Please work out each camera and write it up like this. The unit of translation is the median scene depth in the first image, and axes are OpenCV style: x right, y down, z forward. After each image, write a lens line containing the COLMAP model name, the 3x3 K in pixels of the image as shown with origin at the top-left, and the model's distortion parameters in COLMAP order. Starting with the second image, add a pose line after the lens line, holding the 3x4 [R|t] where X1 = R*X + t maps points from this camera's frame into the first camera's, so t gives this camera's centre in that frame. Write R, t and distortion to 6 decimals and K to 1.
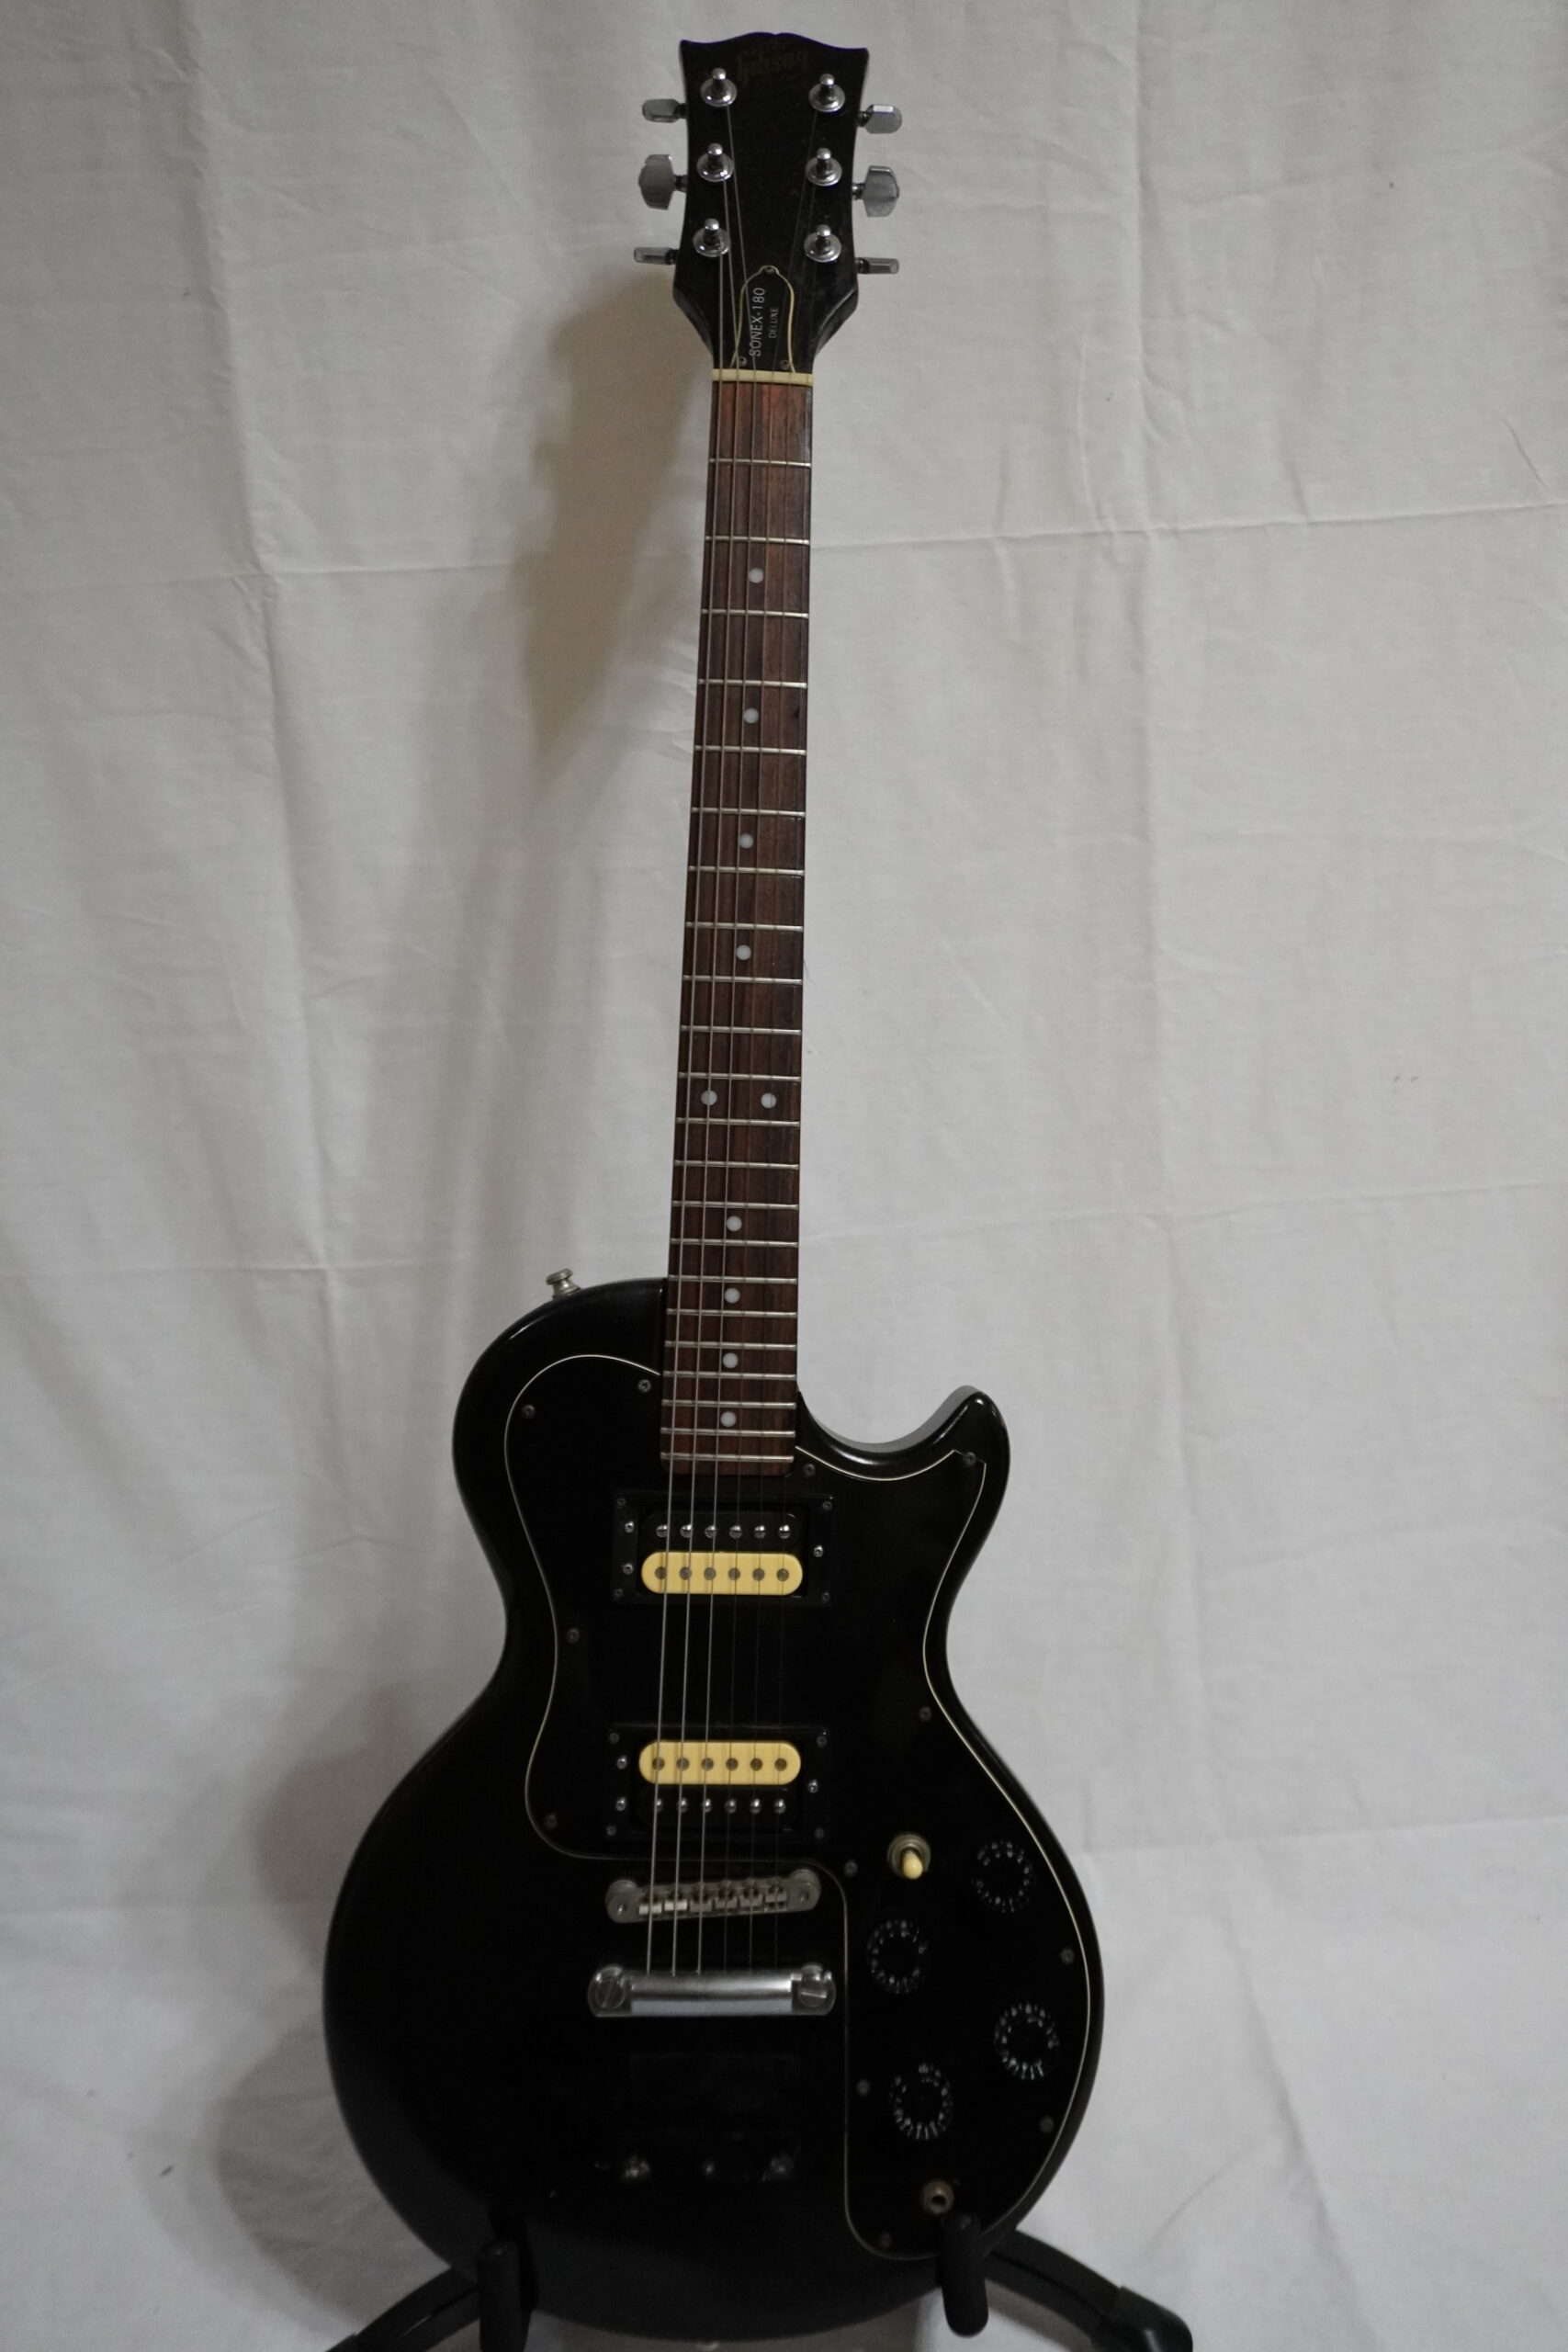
lens RADIAL K [[2073.1, 0, 784.0], [0, 2073.1, 1176.0], [0, 0, 1]] dist [0.004210, -0.013983]
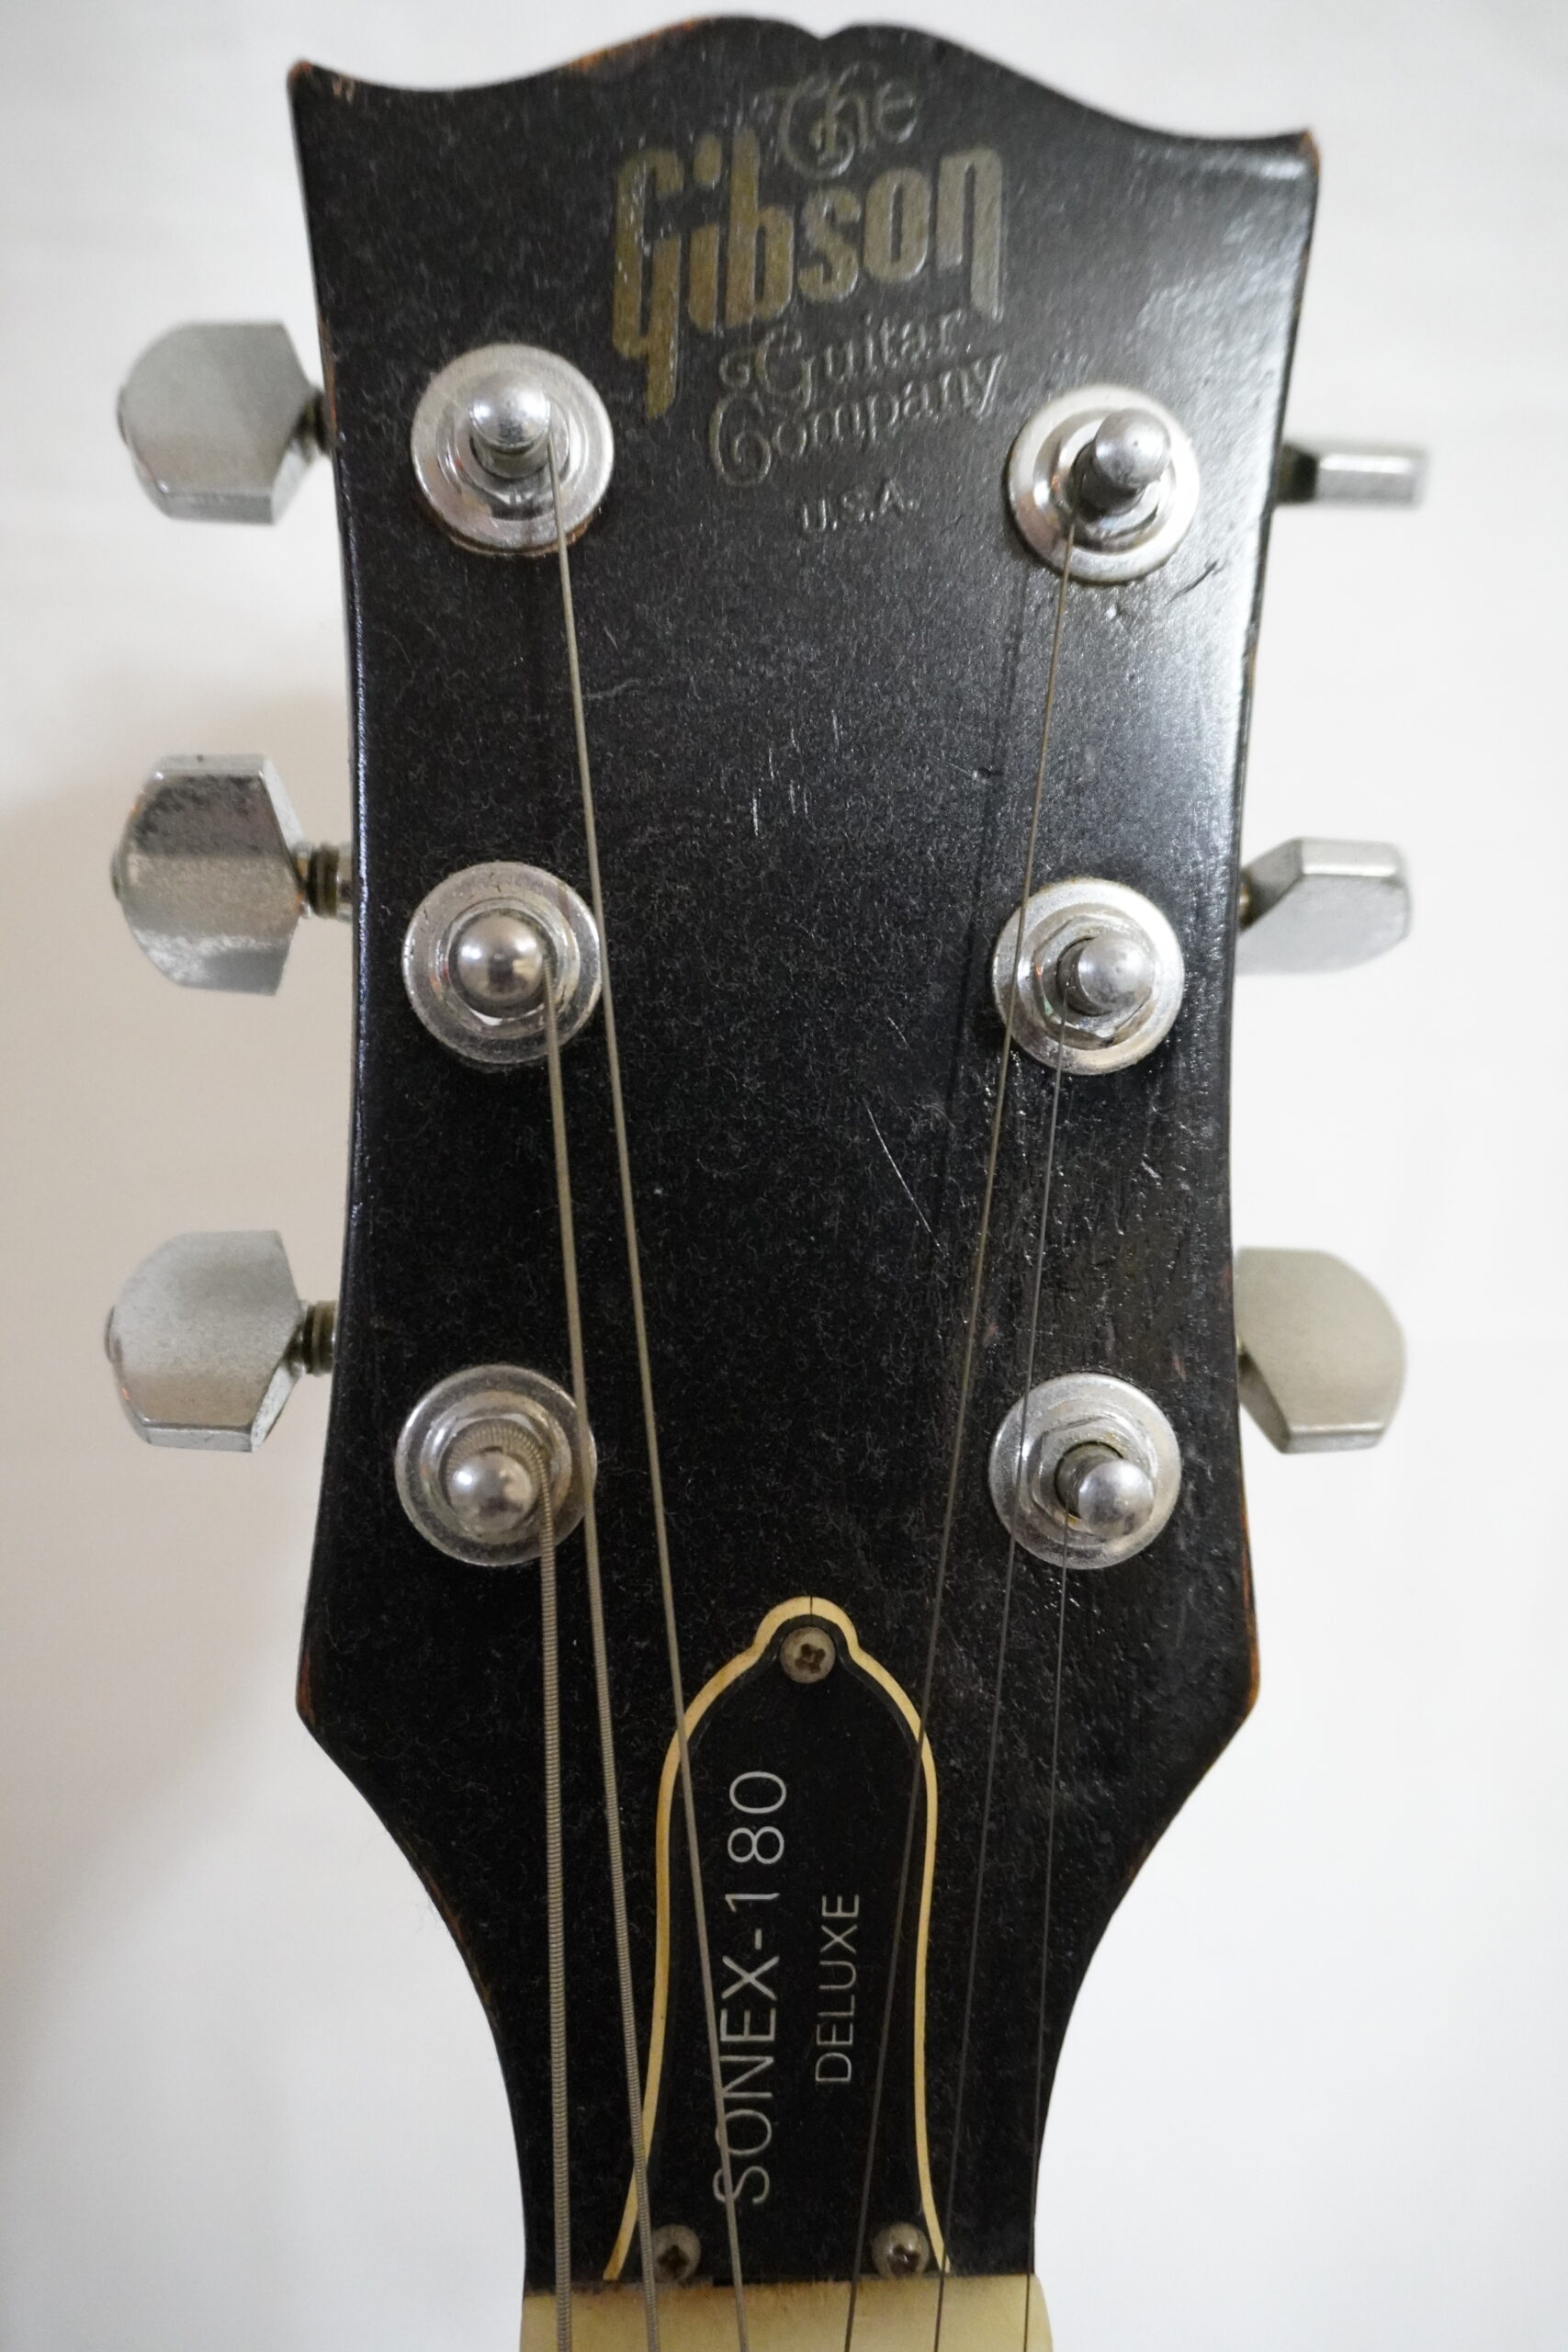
lens RADIAL K [[2073.1, 0, 784.0], [0, 2073.1, 1176.0], [0, 0, 1]] dist [0.004210, -0.013983]
pose [[0.999114, -0.011250, 0.040555, -0.017012], [-0.001865, 0.950824, 0.309725, -0.555941], [-0.042045, -0.309526, 0.949961, 0.872818]]
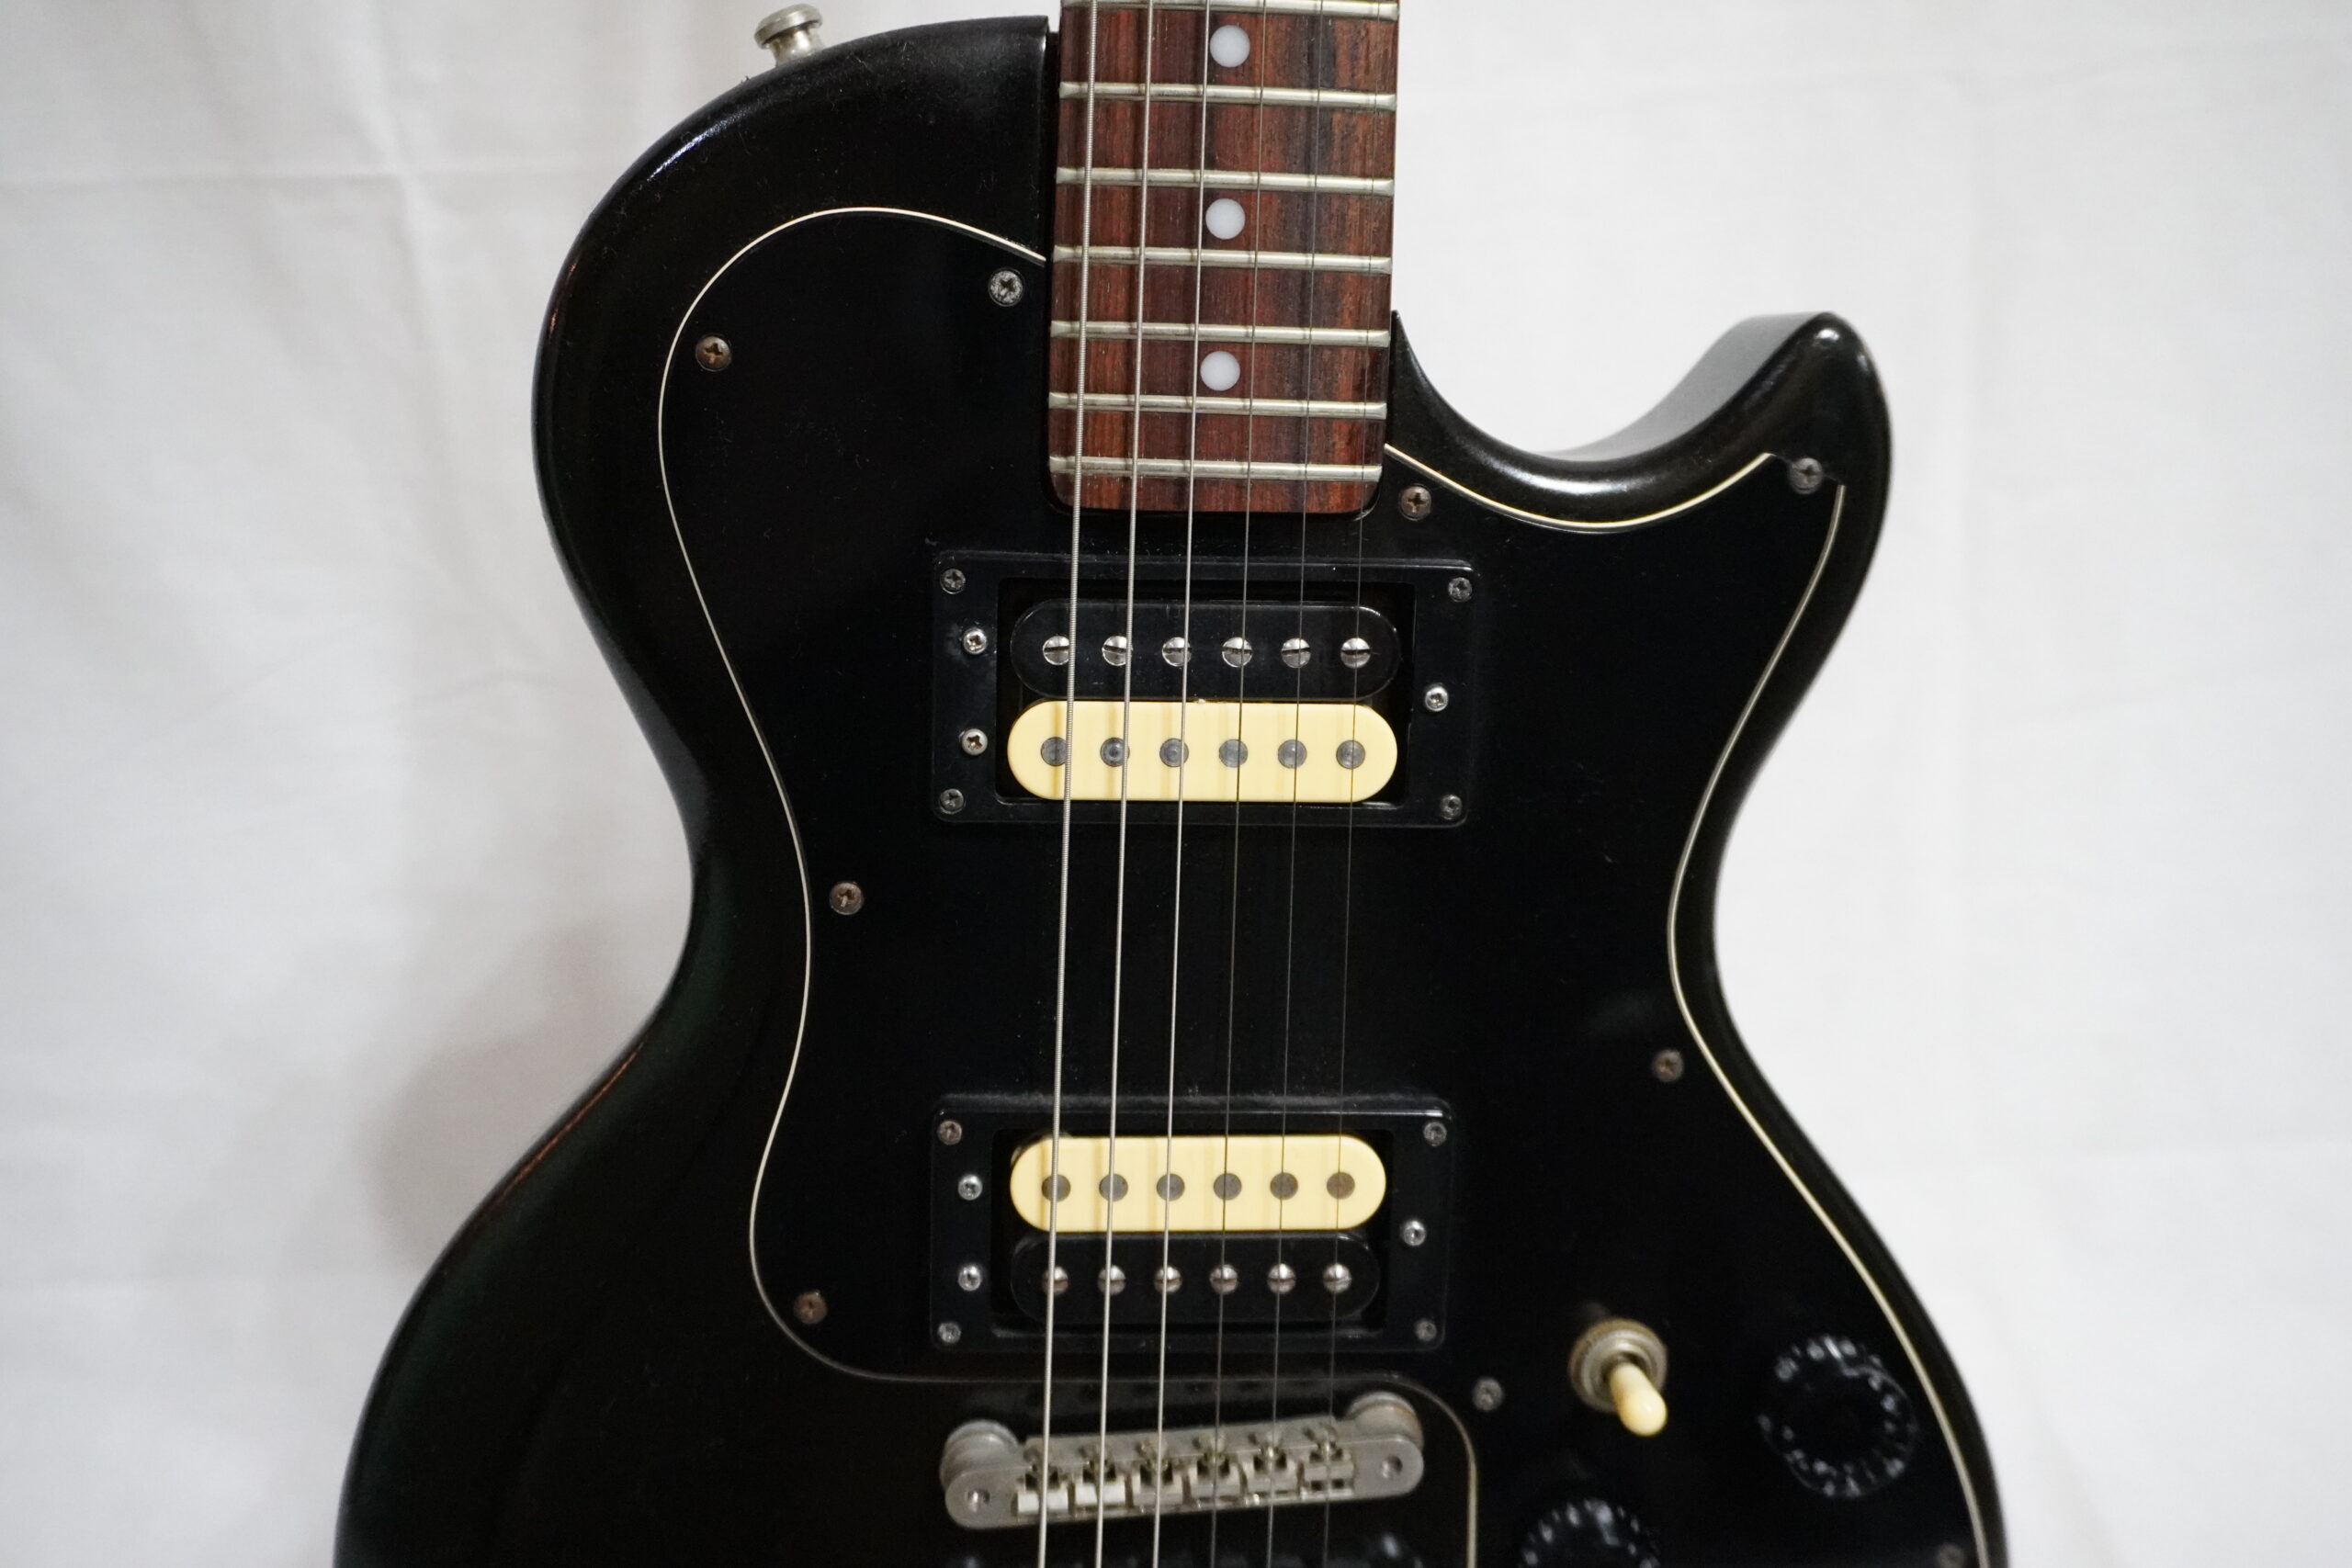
lens RADIAL K [[2073.1, 0, 1176.0], [0, 2073.1, 784.0], [0, 0, 1]] dist [0.004210, -0.013983]
pose [[0.999900, -0.004311, 0.013476, -0.040653], [0.001219, 0.975171, 0.221449, 0.105700], [-0.014096, -0.221411, 0.975079, 0.592171]]
